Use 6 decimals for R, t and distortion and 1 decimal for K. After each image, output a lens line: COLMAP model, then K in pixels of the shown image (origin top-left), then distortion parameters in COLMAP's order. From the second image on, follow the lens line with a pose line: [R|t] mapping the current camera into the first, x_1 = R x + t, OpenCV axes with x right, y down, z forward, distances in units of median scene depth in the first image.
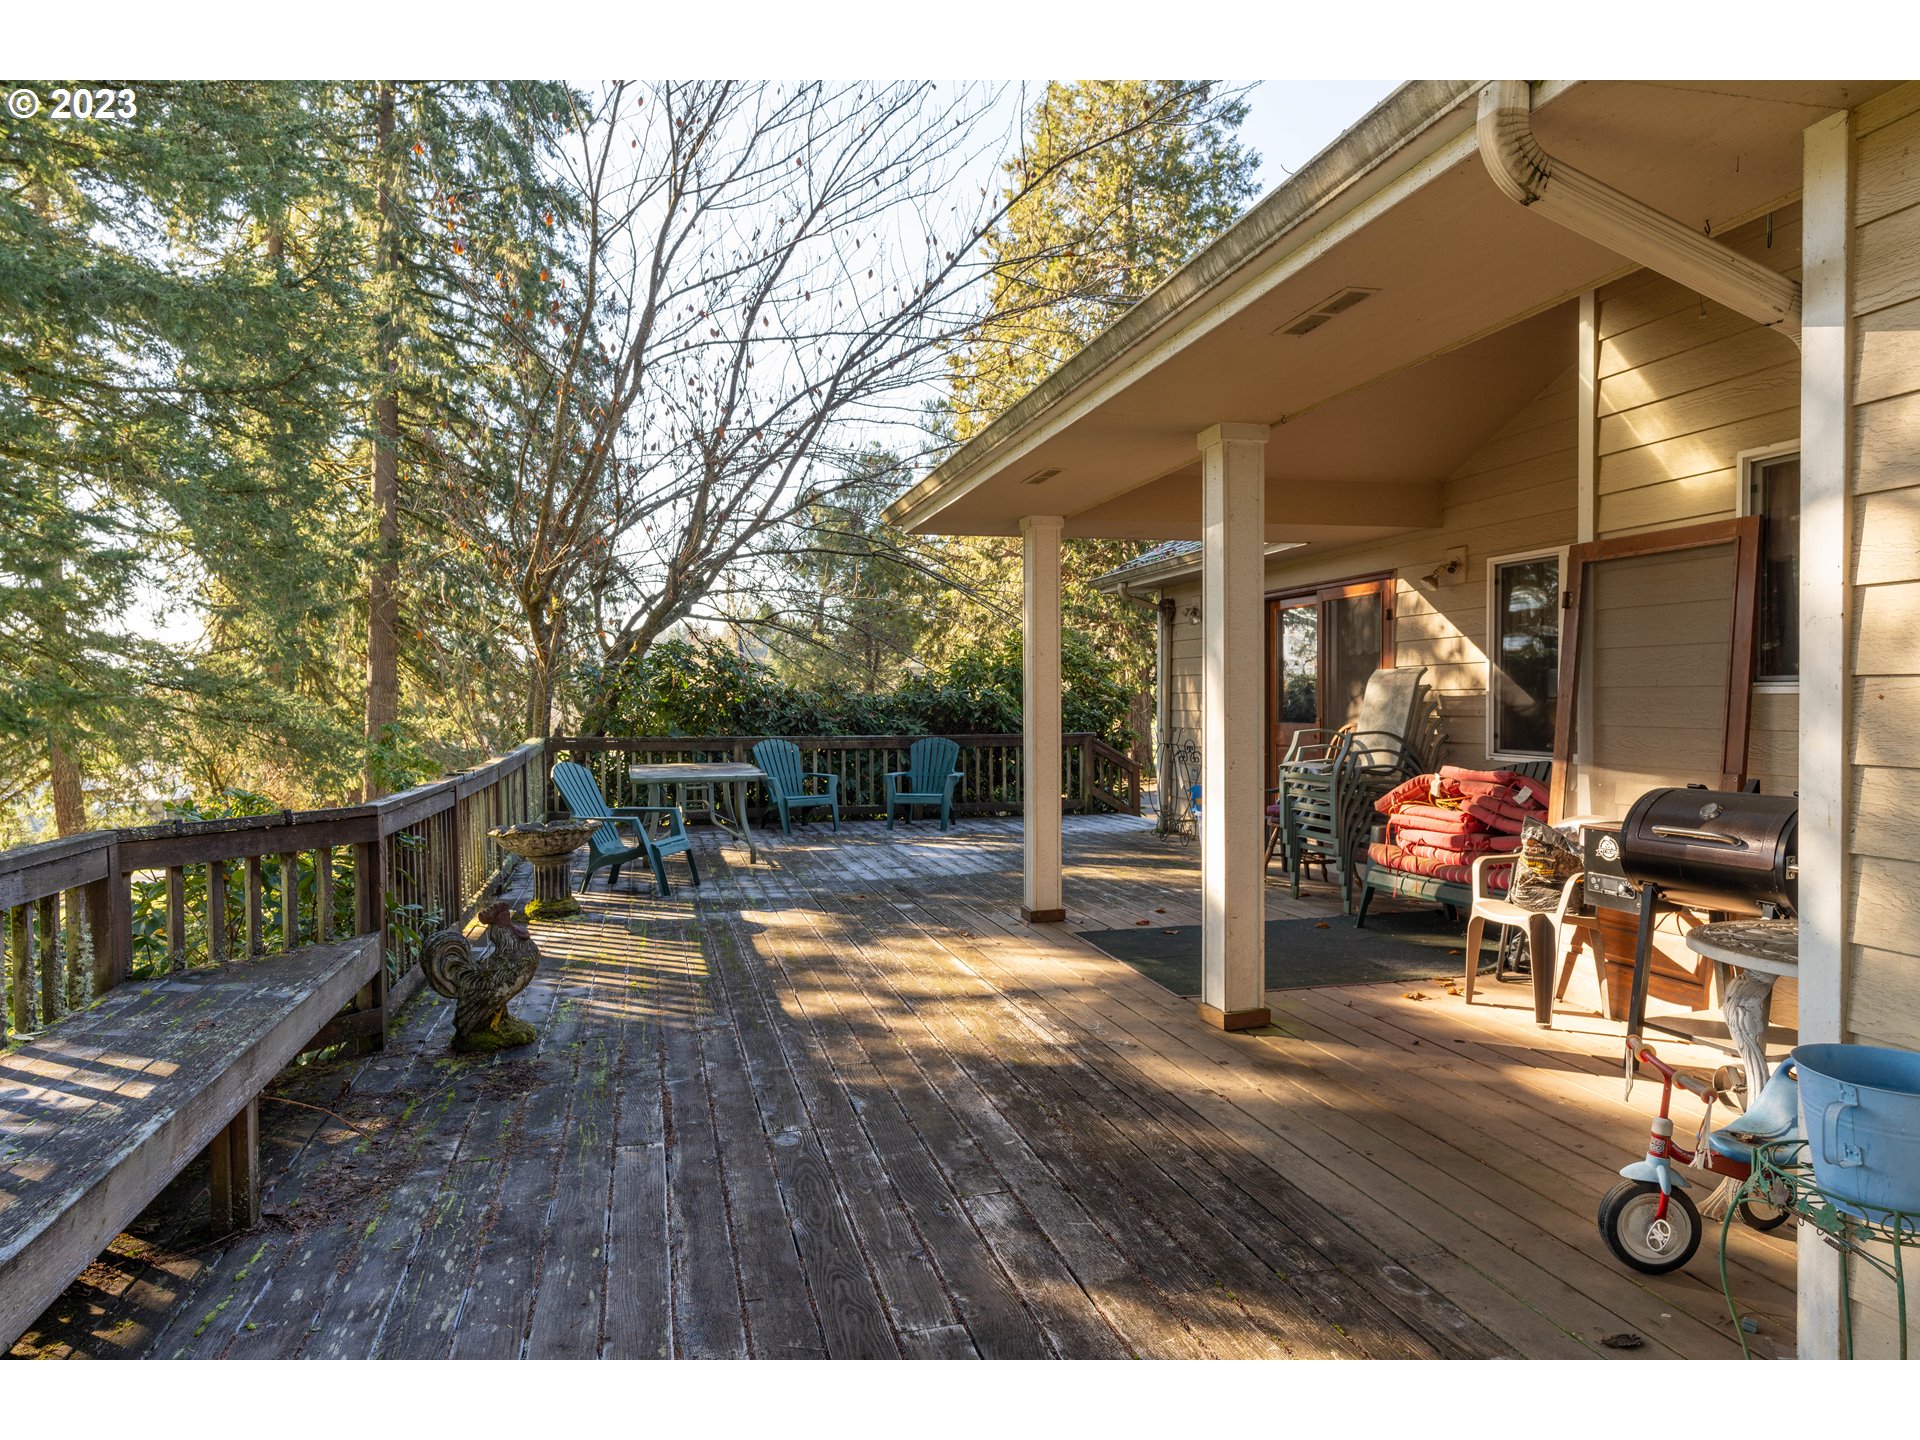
lens RADIAL K [[1179.3, 0, 985.9], [0, 1179.3, 728.5], [0, 0, 1]] dist [-0.017579, -0.001094]
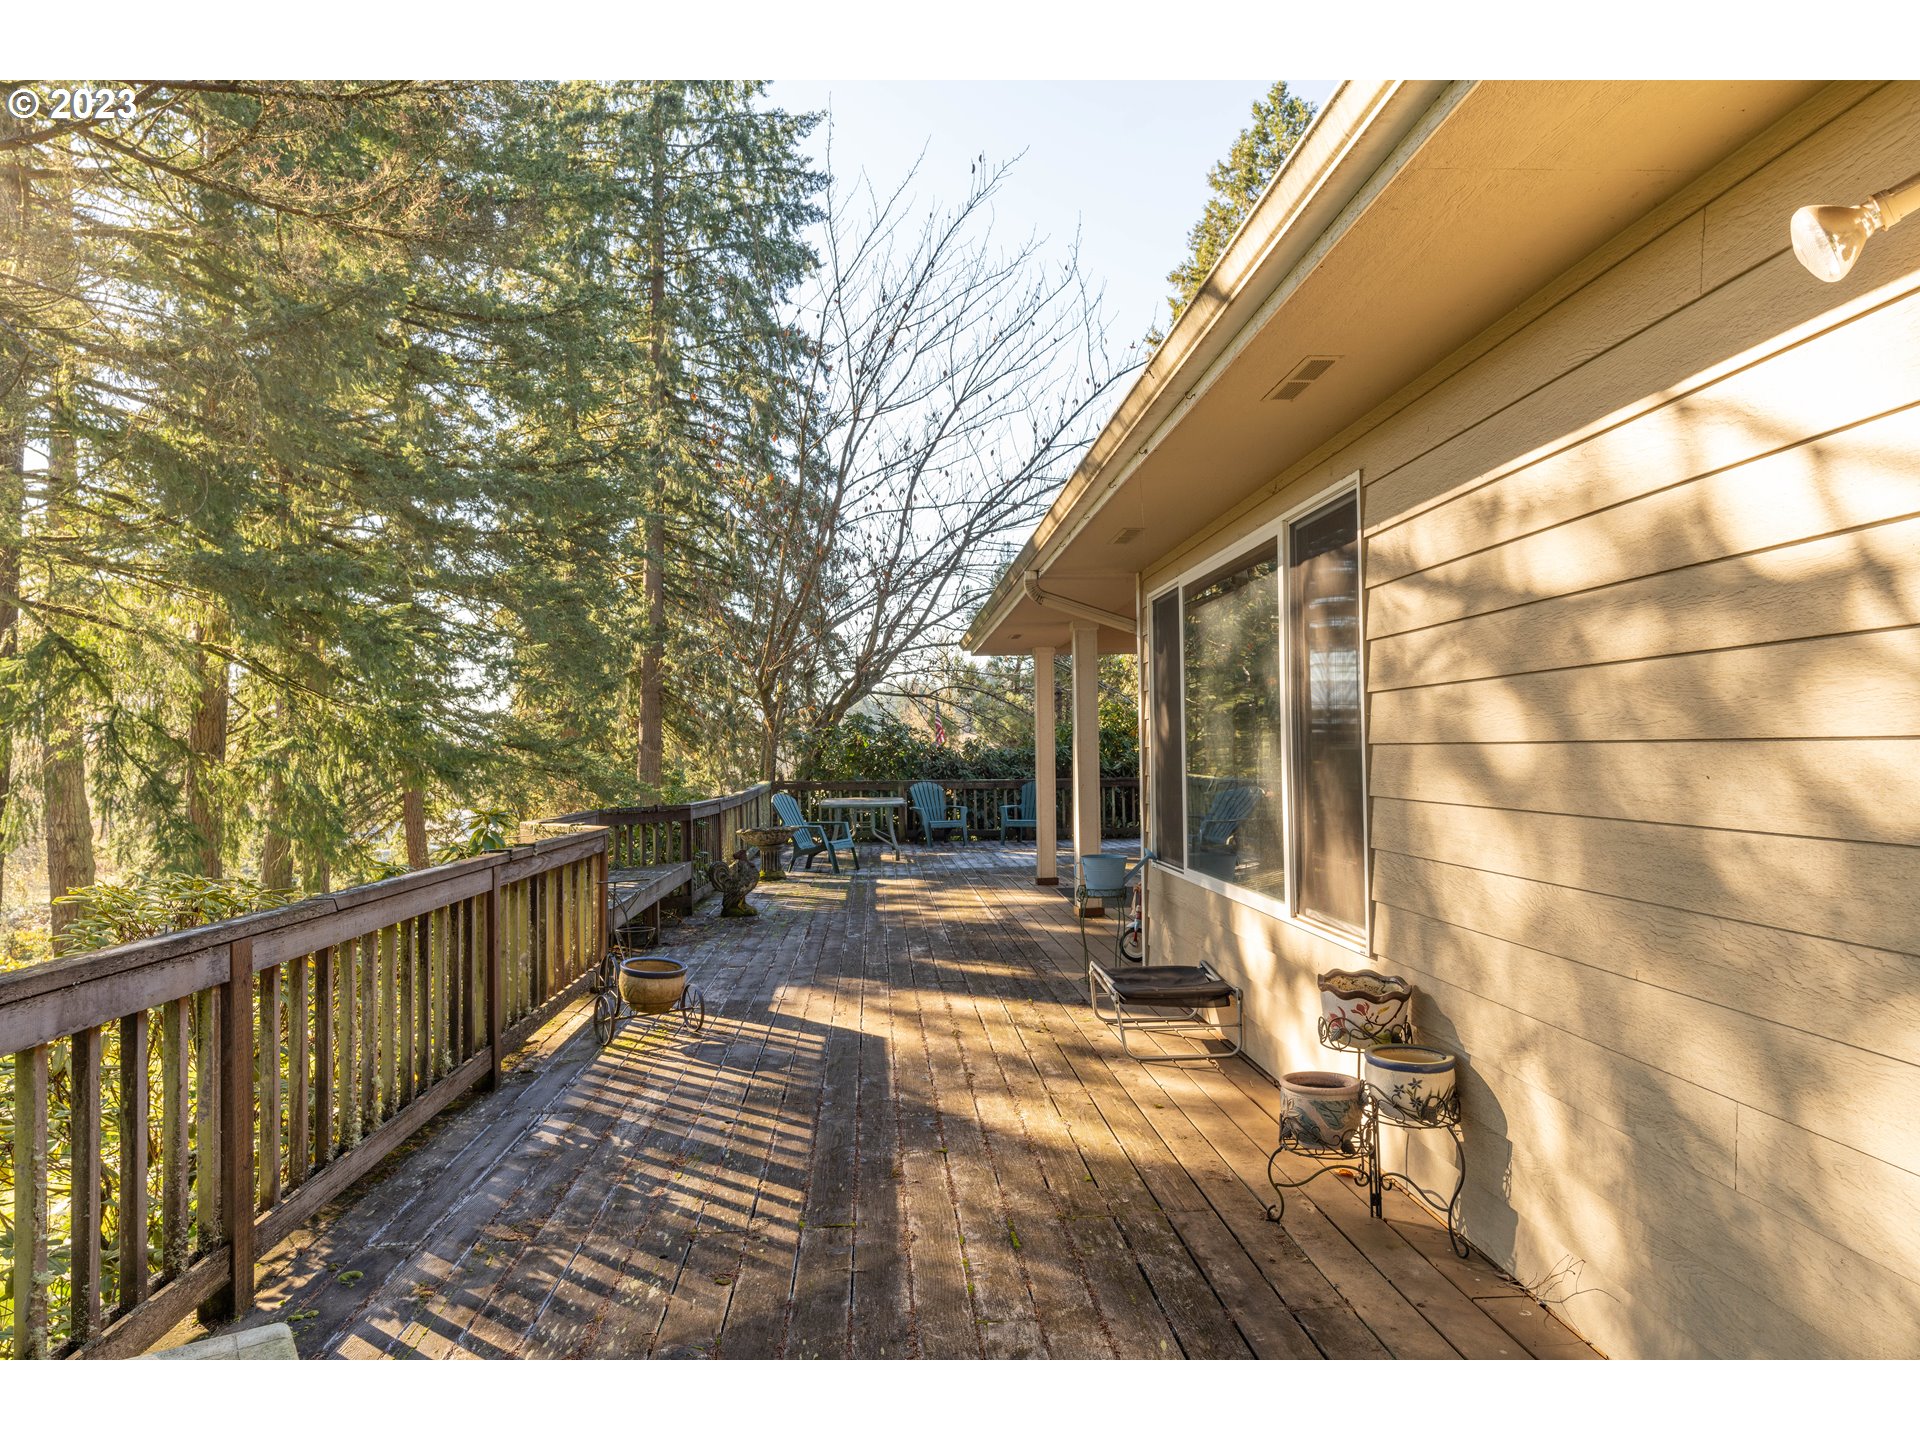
lens RADIAL K [[1179.3, 0, 985.9], [0, 1179.3, 728.5], [0, 0, 1]] dist [-0.017579, -0.001094]
pose [[0.982360, -0.010794, -0.186686, 0.082217], [0.002484, 0.998998, -0.044689, 0.004447], [0.186981, 0.043437, 0.981403, -0.199769]]
